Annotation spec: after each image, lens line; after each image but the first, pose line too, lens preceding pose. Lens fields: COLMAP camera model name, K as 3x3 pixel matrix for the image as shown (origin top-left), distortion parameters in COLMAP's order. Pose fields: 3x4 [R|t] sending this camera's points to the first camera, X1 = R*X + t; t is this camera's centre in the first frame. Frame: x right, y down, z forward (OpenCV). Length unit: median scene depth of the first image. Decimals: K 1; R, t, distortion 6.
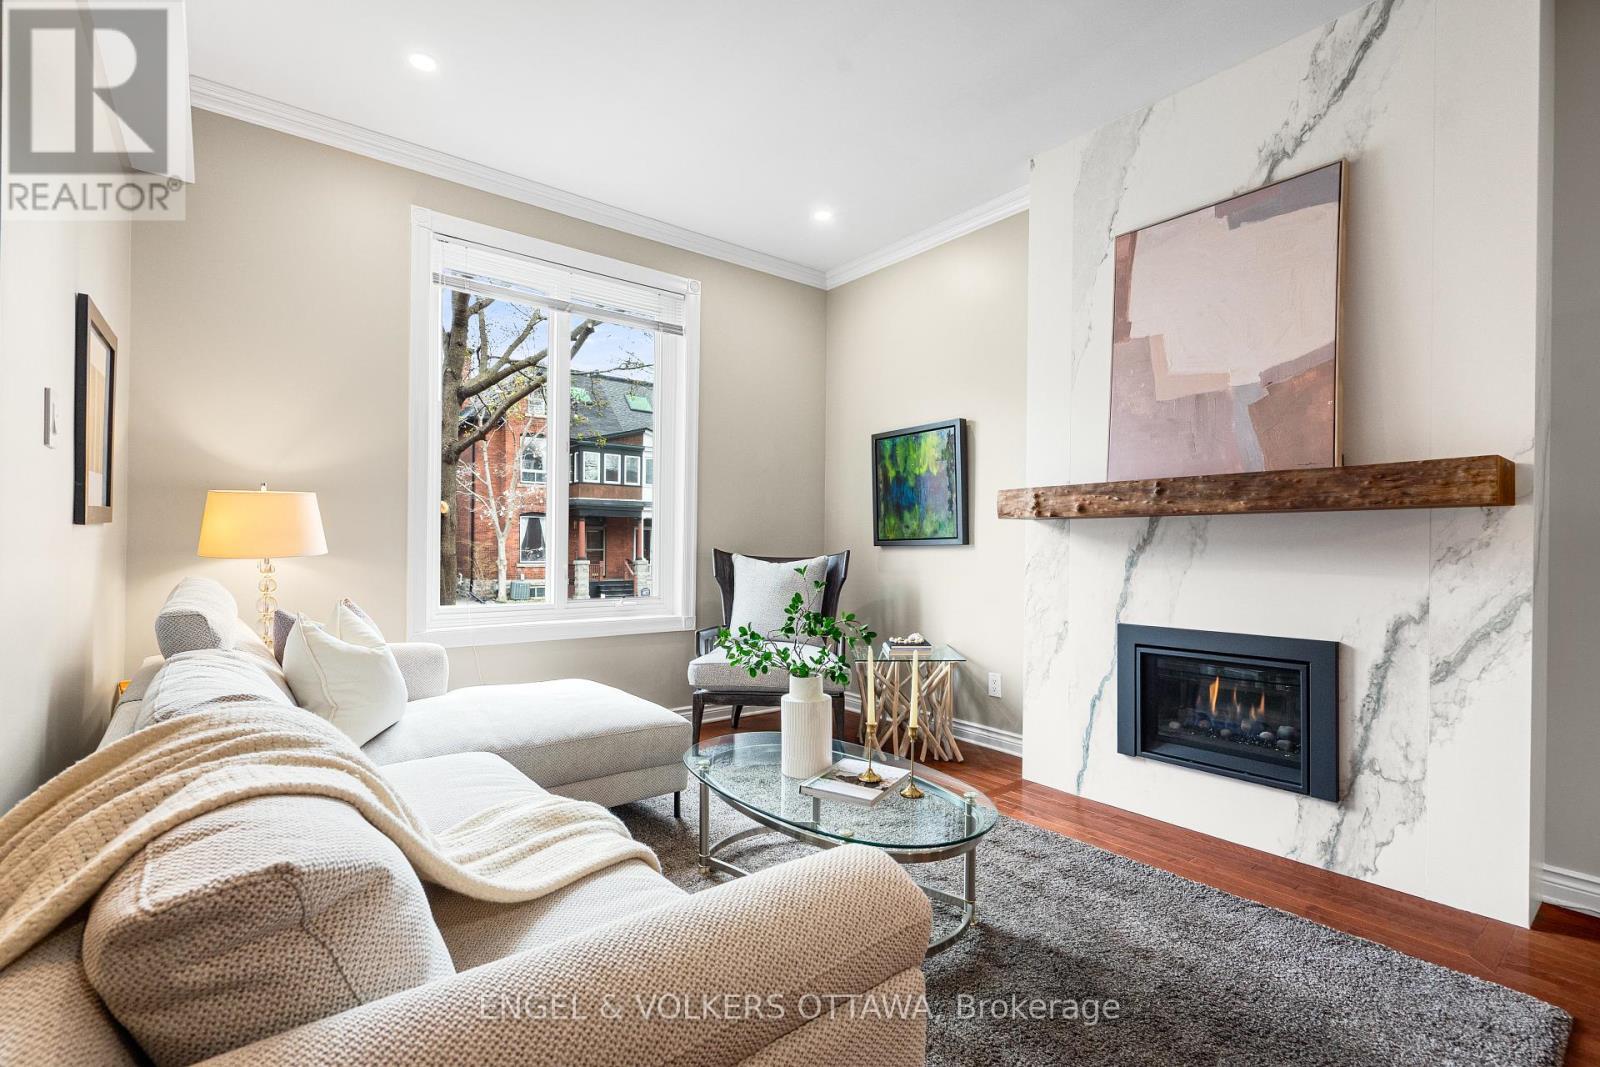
lens RADIAL K [[732.9, 0, 792.9], [0, 732.9, 543.3], [0, 0, 1]] dist [-0.001878, 0.001581]
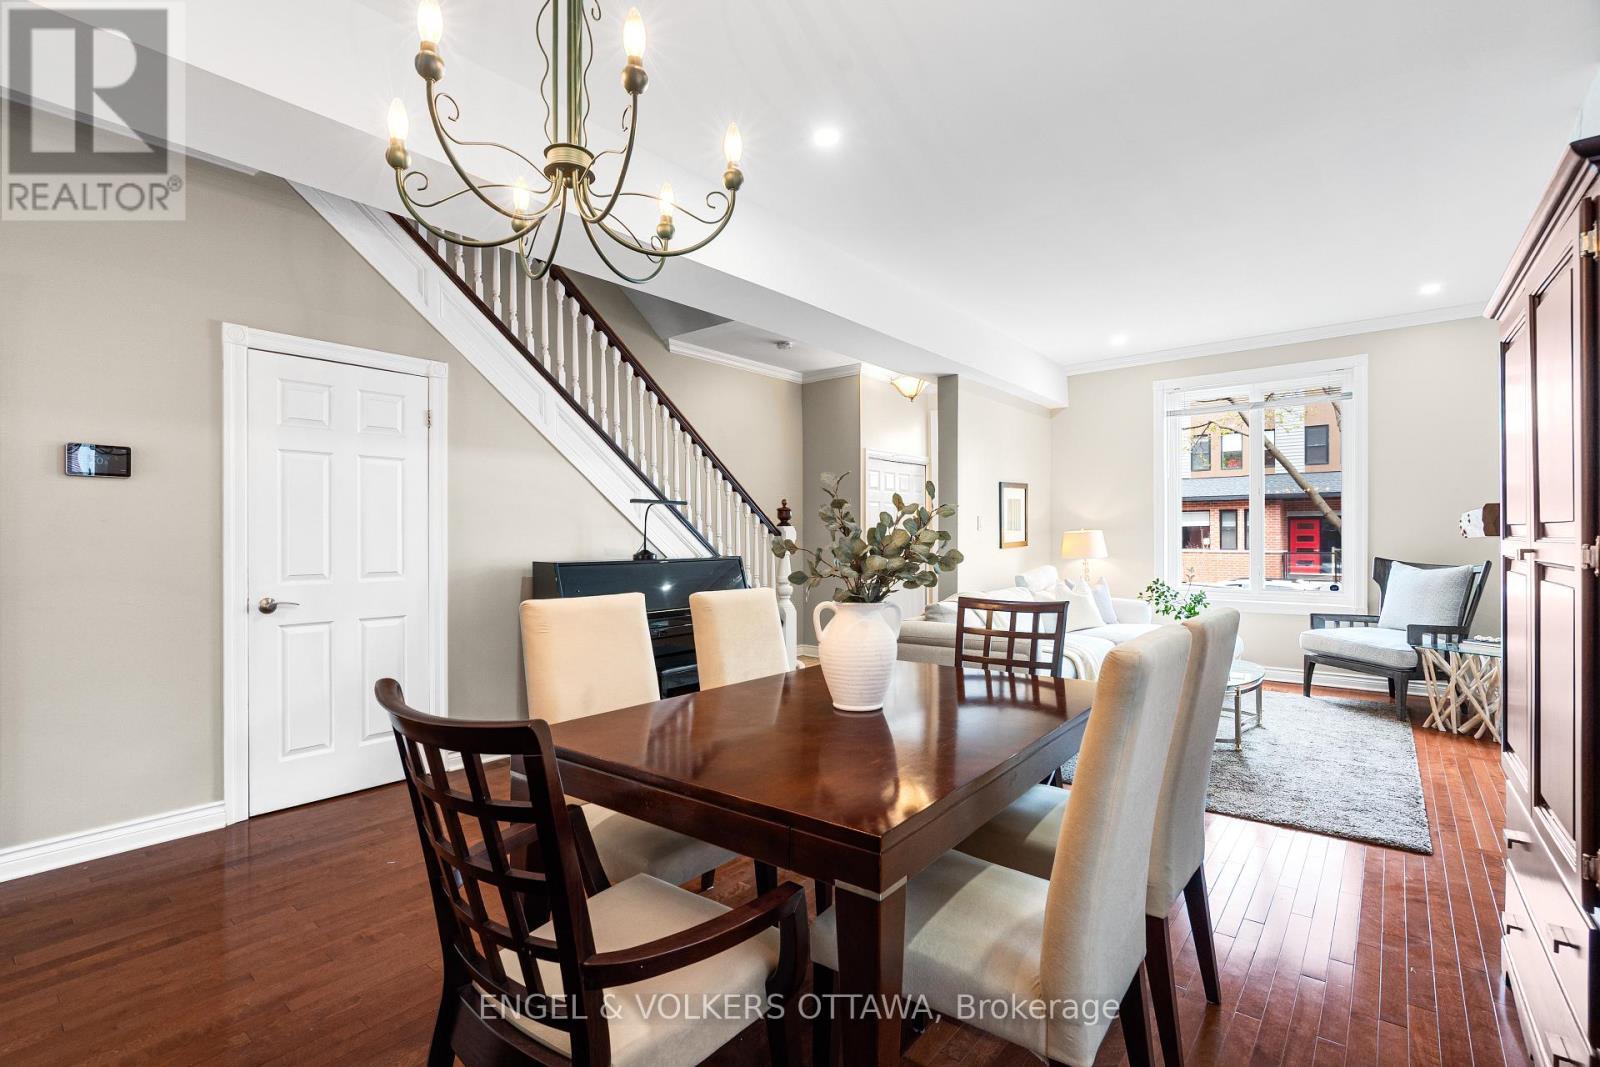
lens RADIAL K [[732.9, 0, 800.2], [0, 732.9, 538.2], [0, 0, 1]] dist [-0.001878, 0.001581]
pose [[0.228019, -0.005072, -0.973644, 1.497679], [0.002255, 0.999987, -0.004681, -0.039060], [0.973654, -0.001128, 0.228027, -0.469288]]
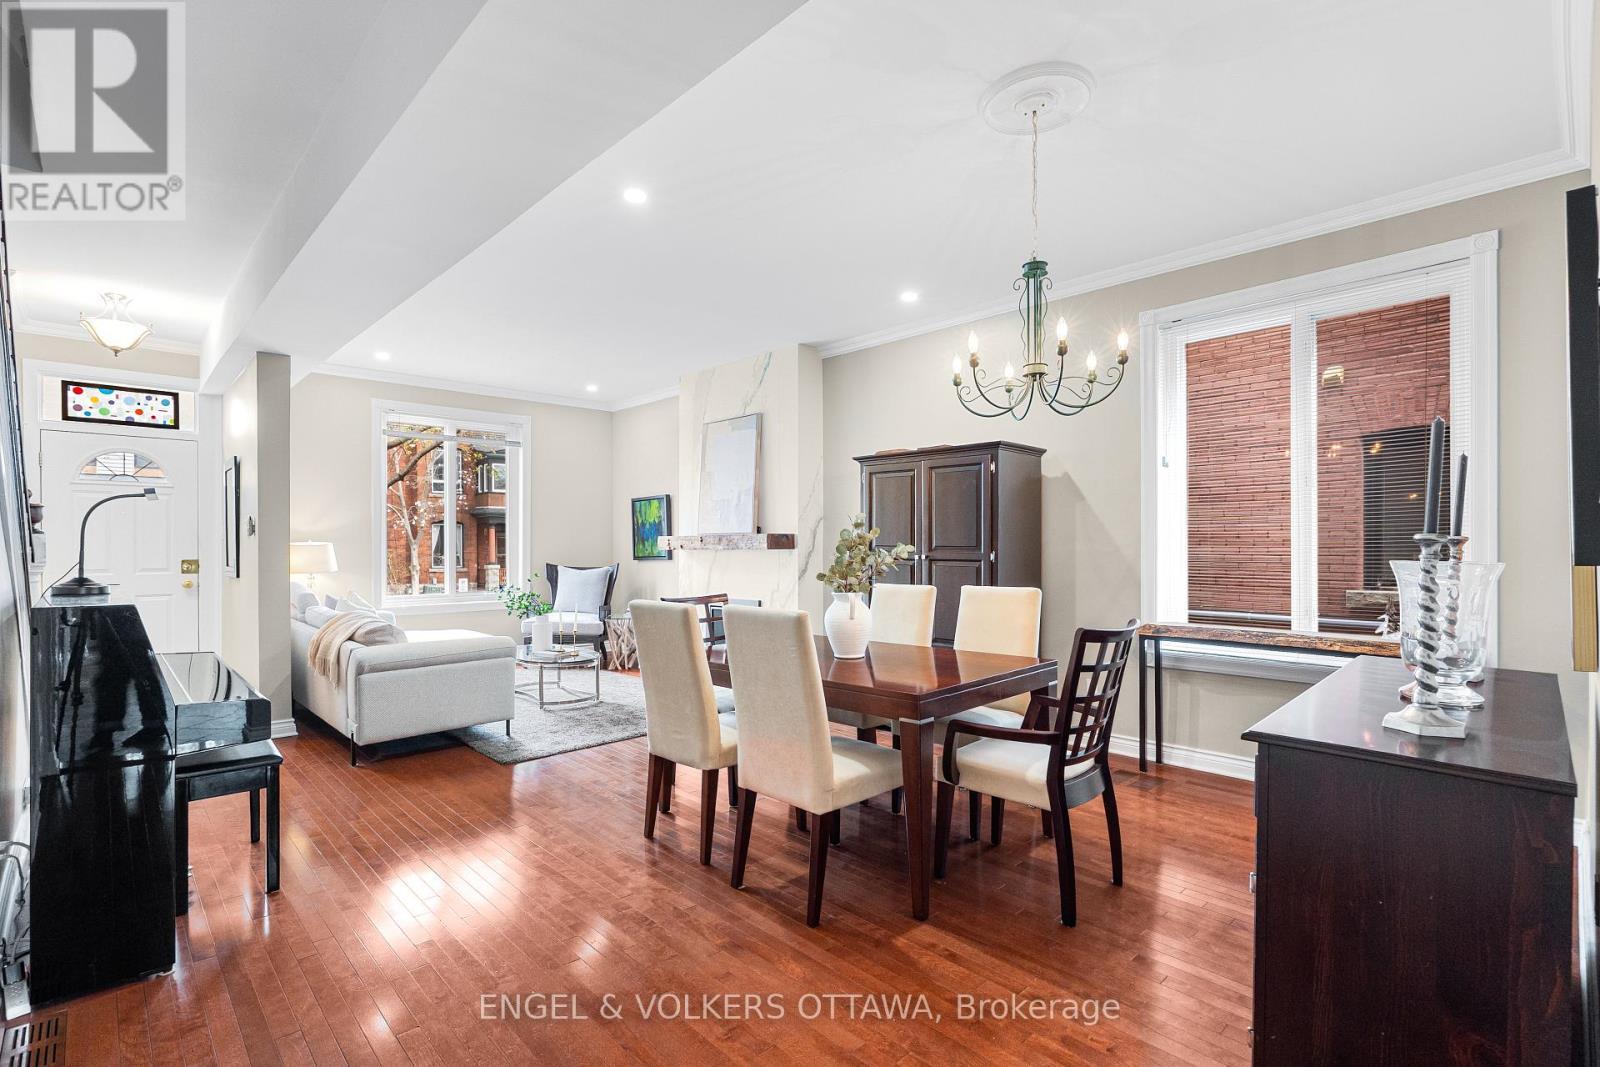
lens RADIAL K [[732.9, 0, 786.5], [0, 732.9, 548.2], [0, 0, 1]] dist [-0.001878, 0.001581]
pose [[0.995625, -0.010726, 0.092825, 0.546458], [0.010121, 0.999924, 0.006982, -0.058818], [-0.092893, -0.006012, 0.995658, -1.426389]]
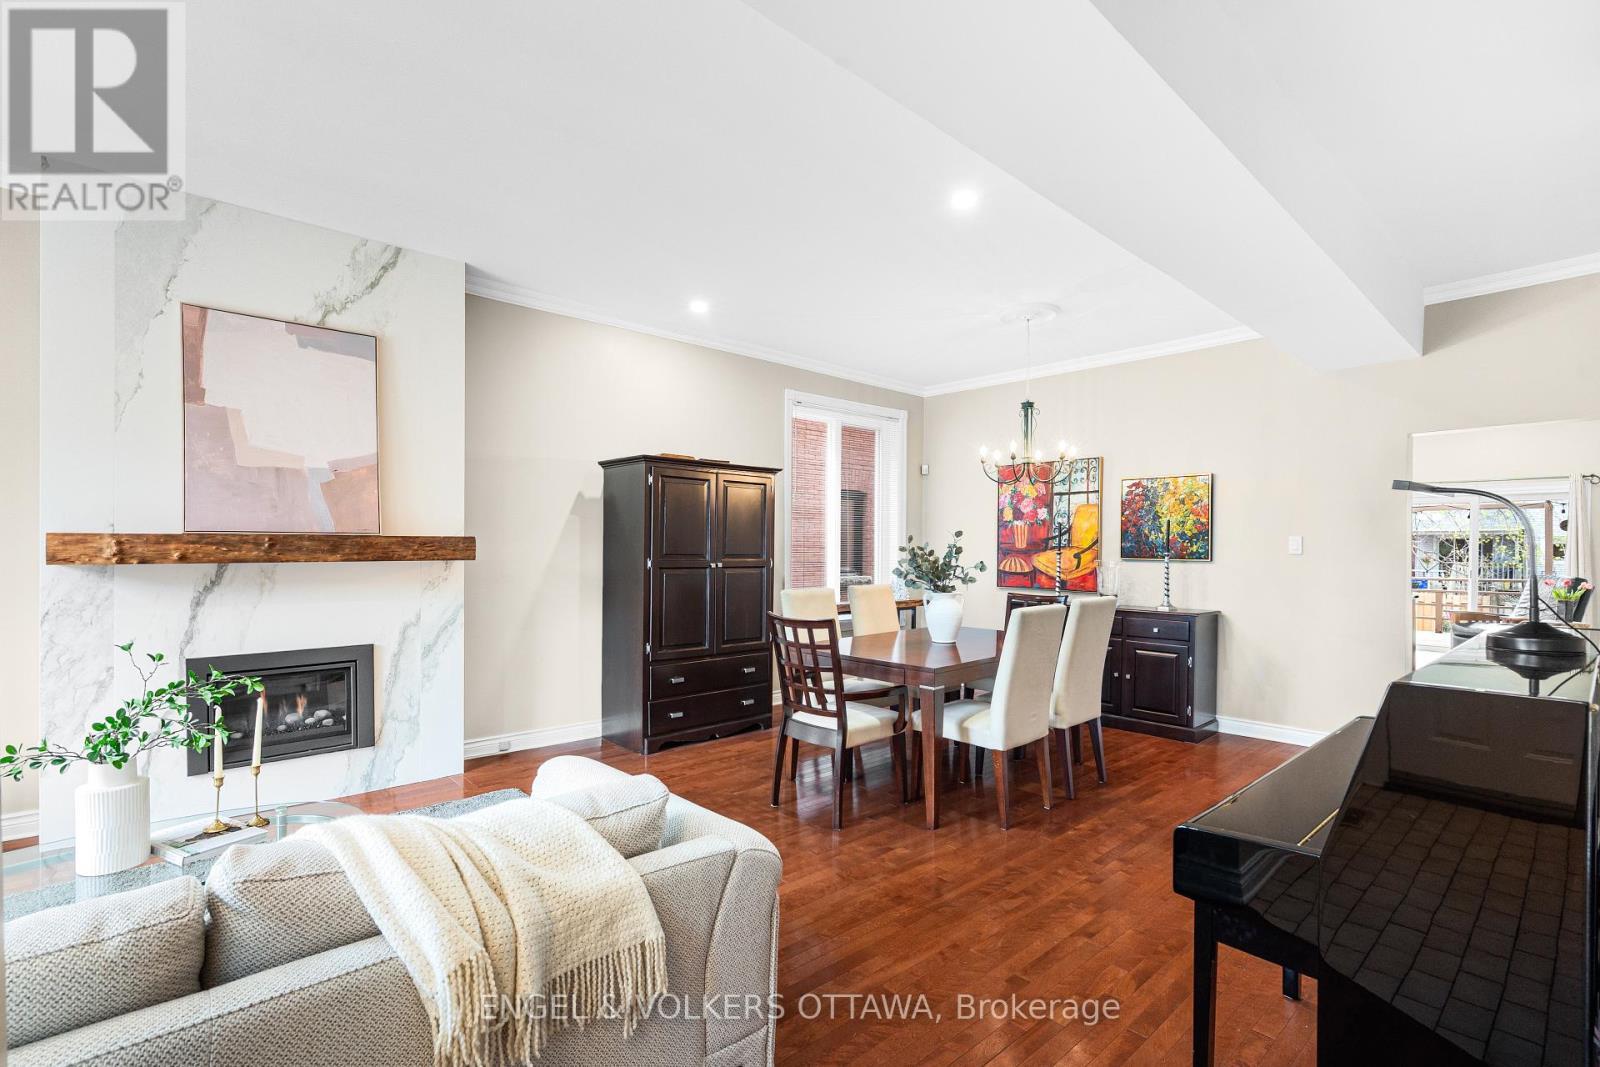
lens RADIAL K [[732.9, 0, 793.2], [0, 732.9, 554.5], [0, 0, 1]] dist [-0.001878, 0.001581]
pose [[-0.055387, -0.016596, 0.998327, -0.784723], [-0.006733, 0.999845, 0.016248, -0.079511], [-0.998442, -0.005822, -0.055490, 0.175595]]
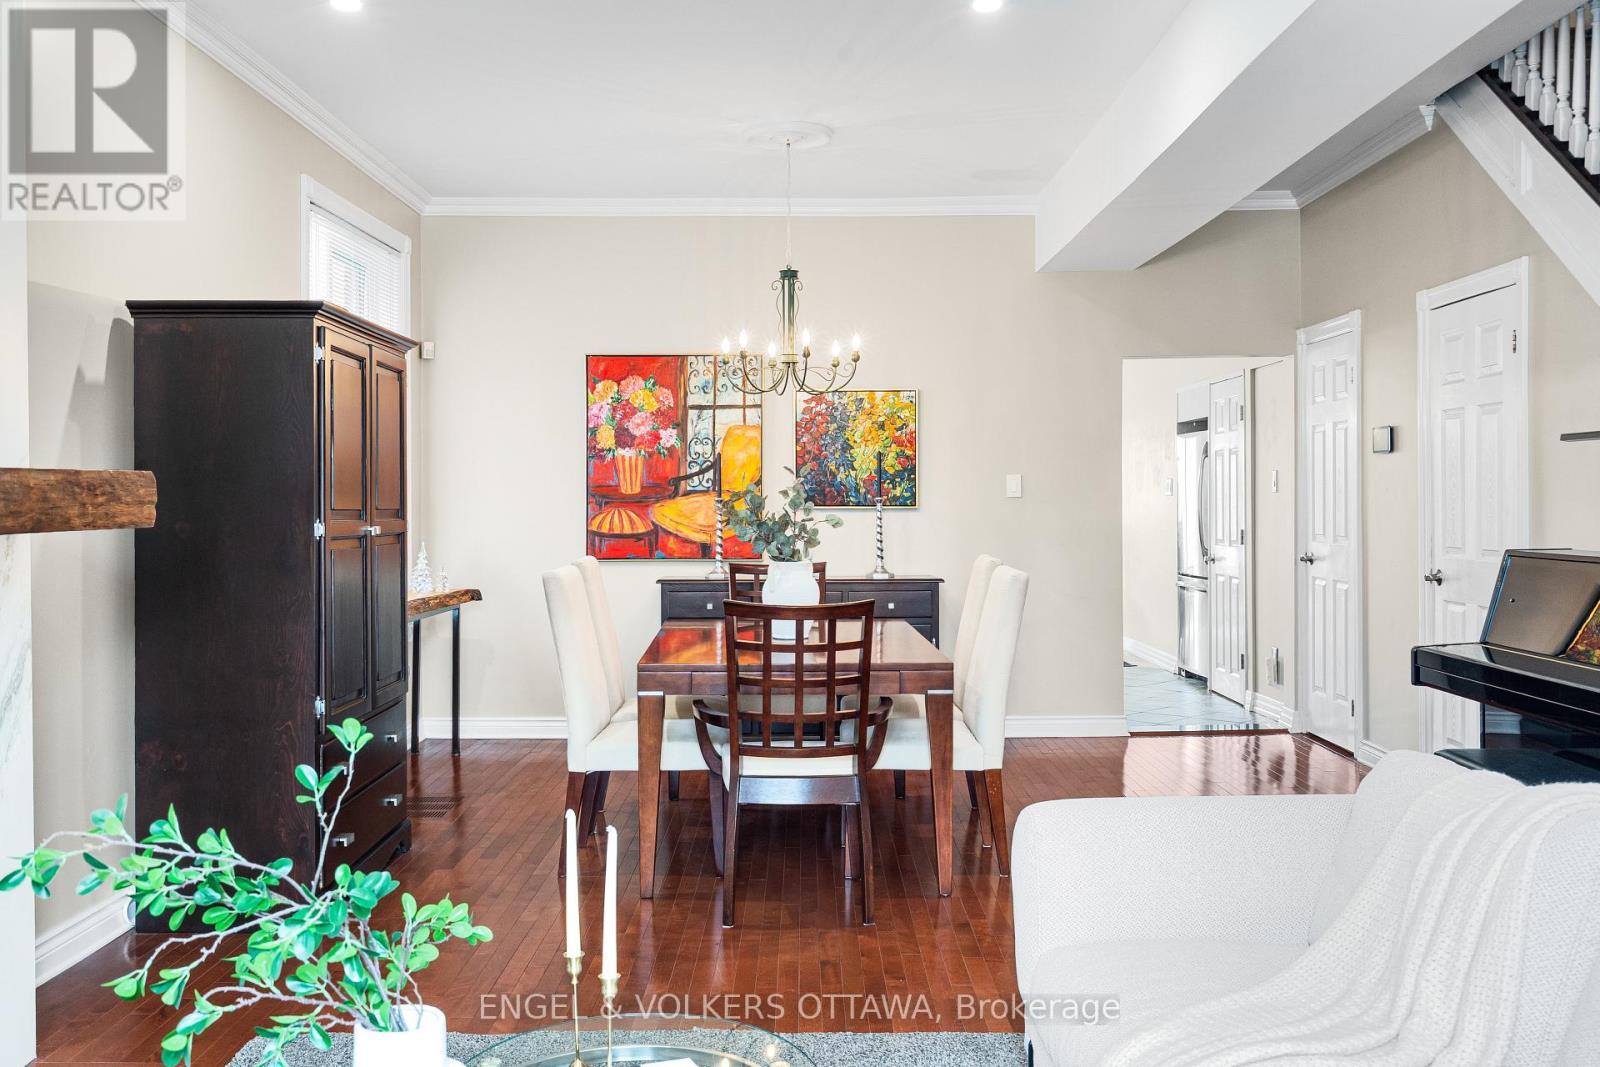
lens RADIAL K [[1452.2, 0, 790.7], [0, 1452.2, 519.5], [0, 0, 1]] dist [0.002210, 0.000000]
pose [[-0.780849, -0.011356, 0.624616, -0.480511], [0.000913, 0.999813, 0.019318, -0.070922], [-0.624719, 0.015654, -0.780693, 1.332394]]
